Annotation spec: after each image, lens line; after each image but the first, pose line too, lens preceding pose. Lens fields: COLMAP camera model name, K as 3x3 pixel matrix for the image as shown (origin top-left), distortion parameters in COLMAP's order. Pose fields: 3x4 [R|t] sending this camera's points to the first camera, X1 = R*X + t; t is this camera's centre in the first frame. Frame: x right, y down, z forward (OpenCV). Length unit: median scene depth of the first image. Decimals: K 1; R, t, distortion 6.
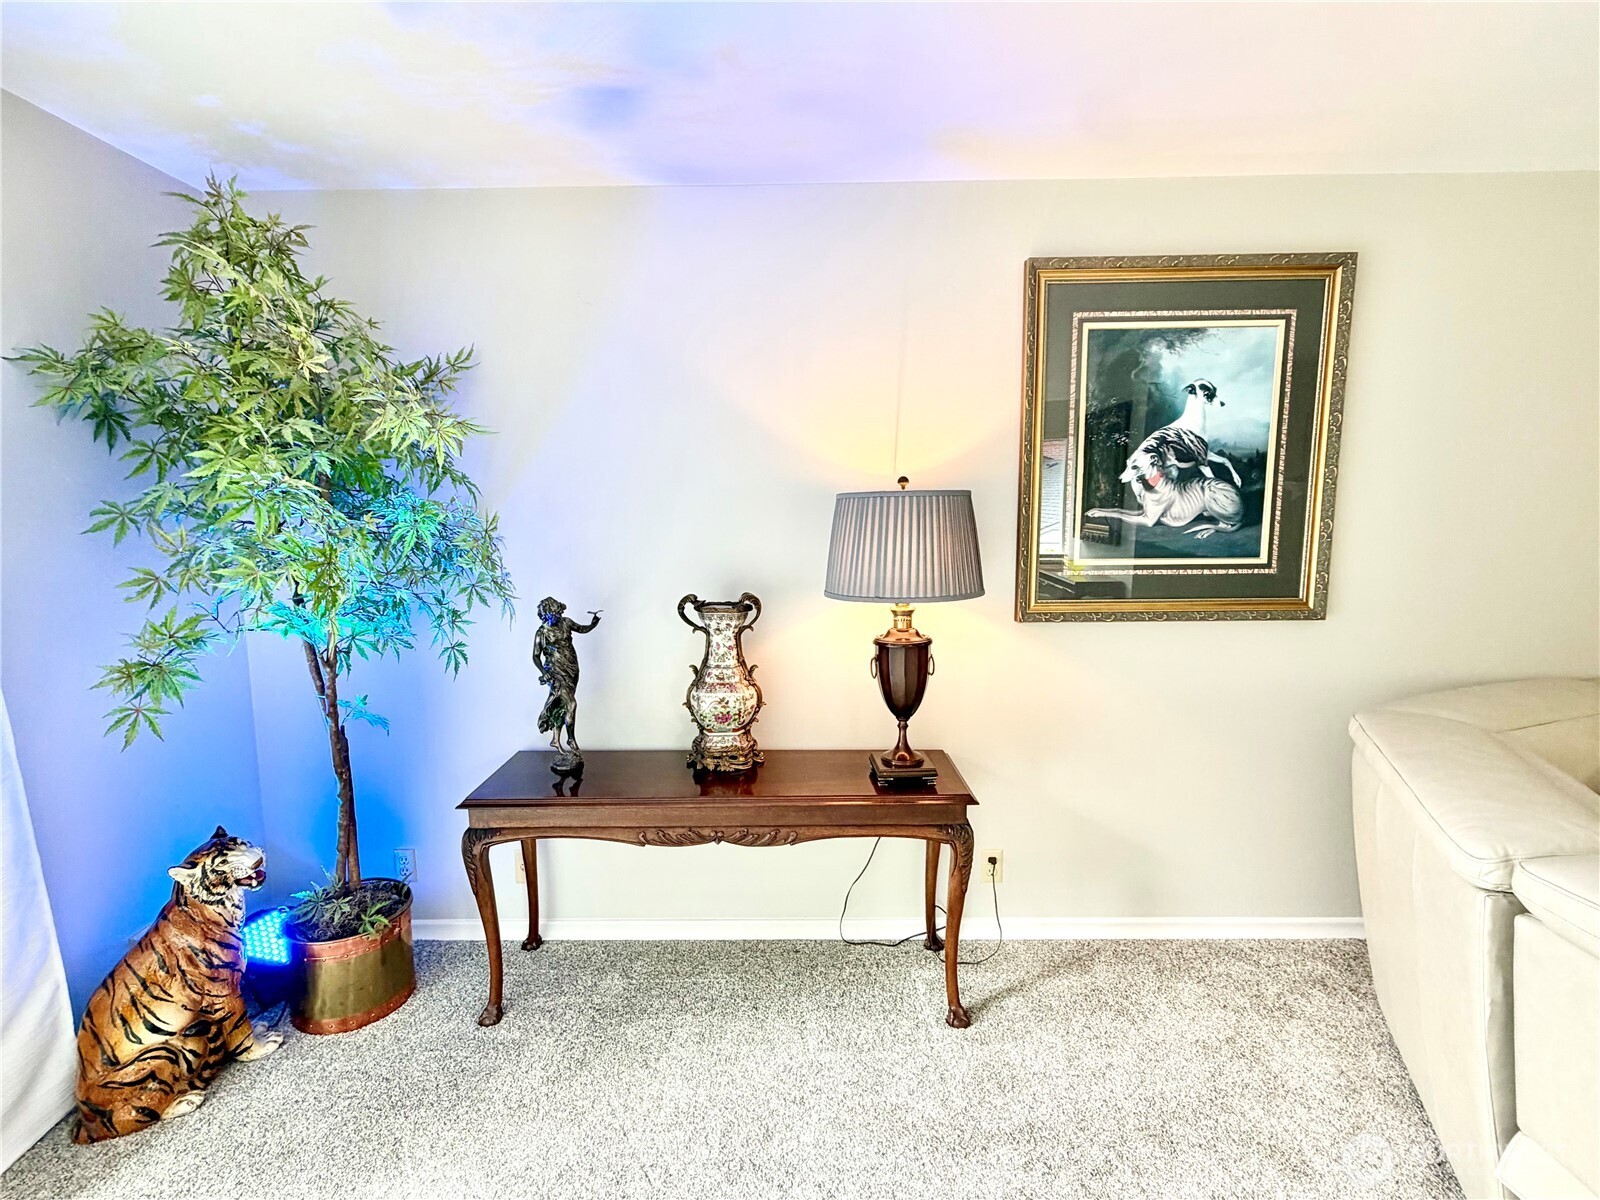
lens RADIAL K [[776.5, 0, 791.8], [0, 776.5, 601.0], [0, 0, 1]] dist [-0.000092, 0.000605]
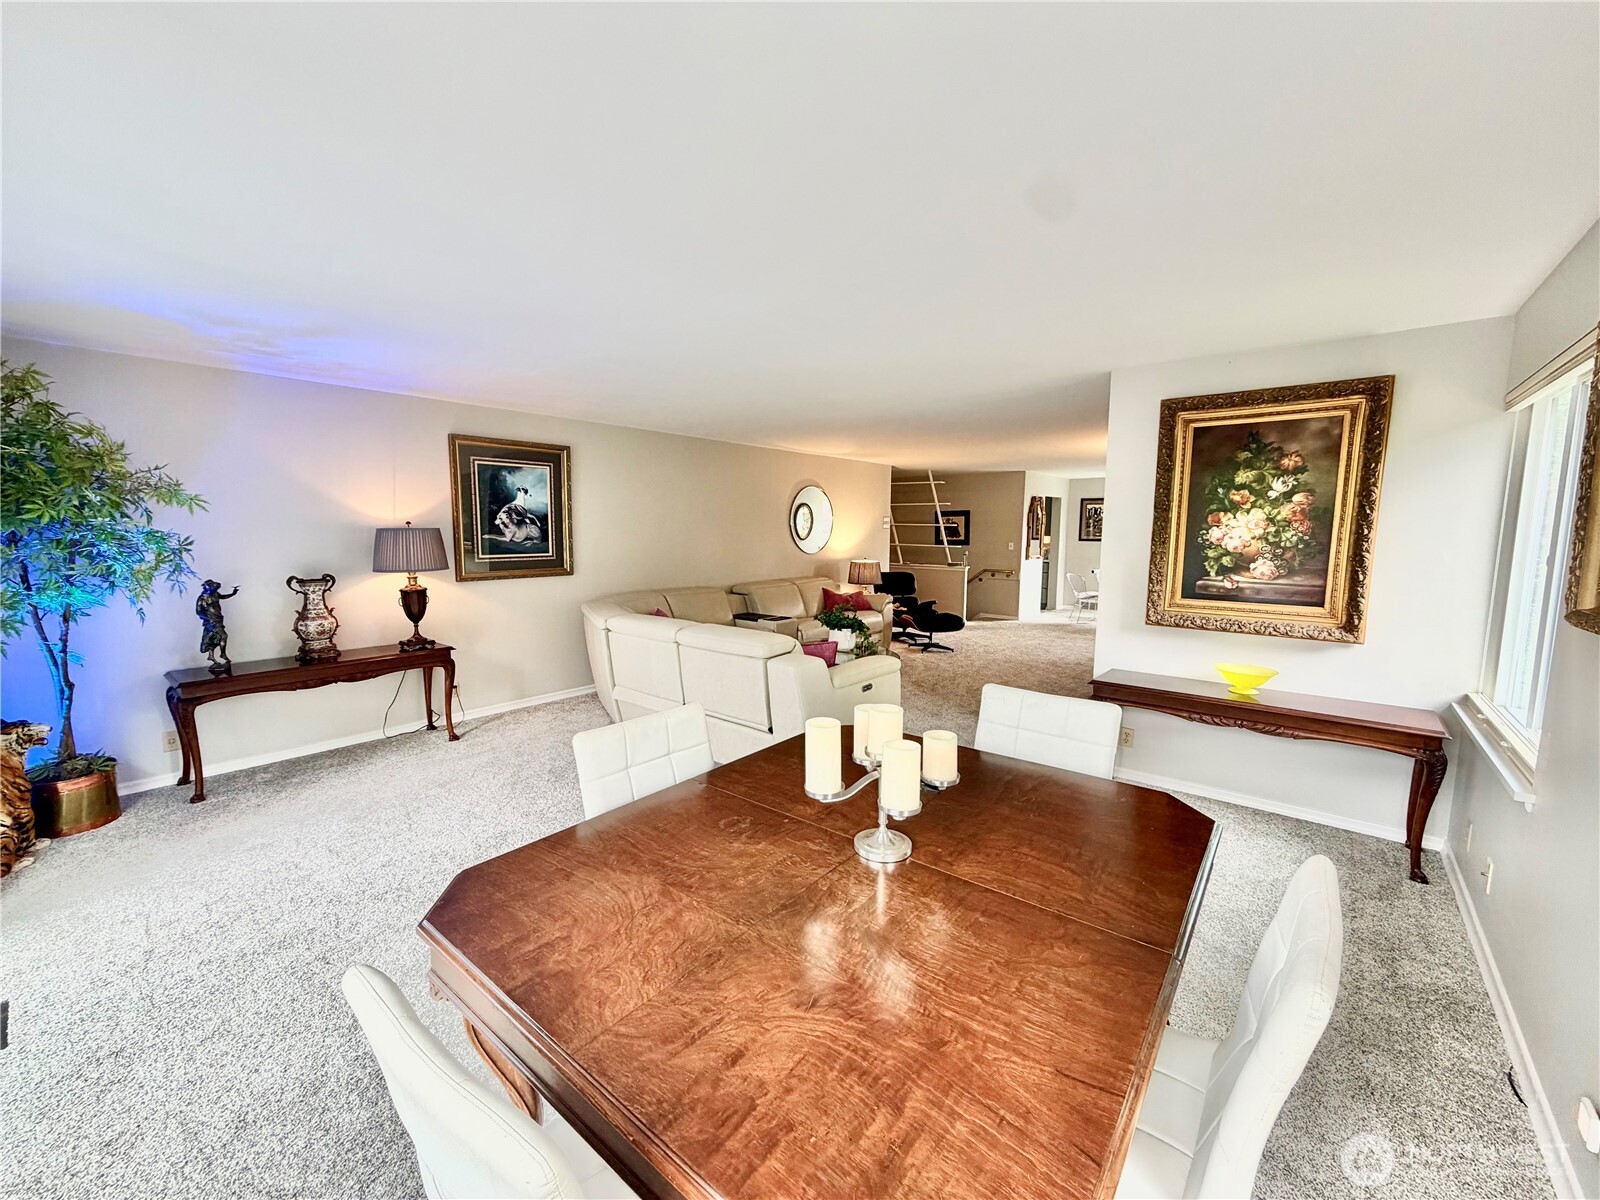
lens RADIAL K [[636.1, 0, 796.0], [0, 636.1, 600.4], [0, 0, 1]] dist [0.000684, 0.000078]
pose [[0.628092, -0.077022, 0.774318, -0.601630], [0.083663, 0.996005, 0.031209, 0.114281], [-0.773628, 0.045179, 0.632027, -1.086544]]
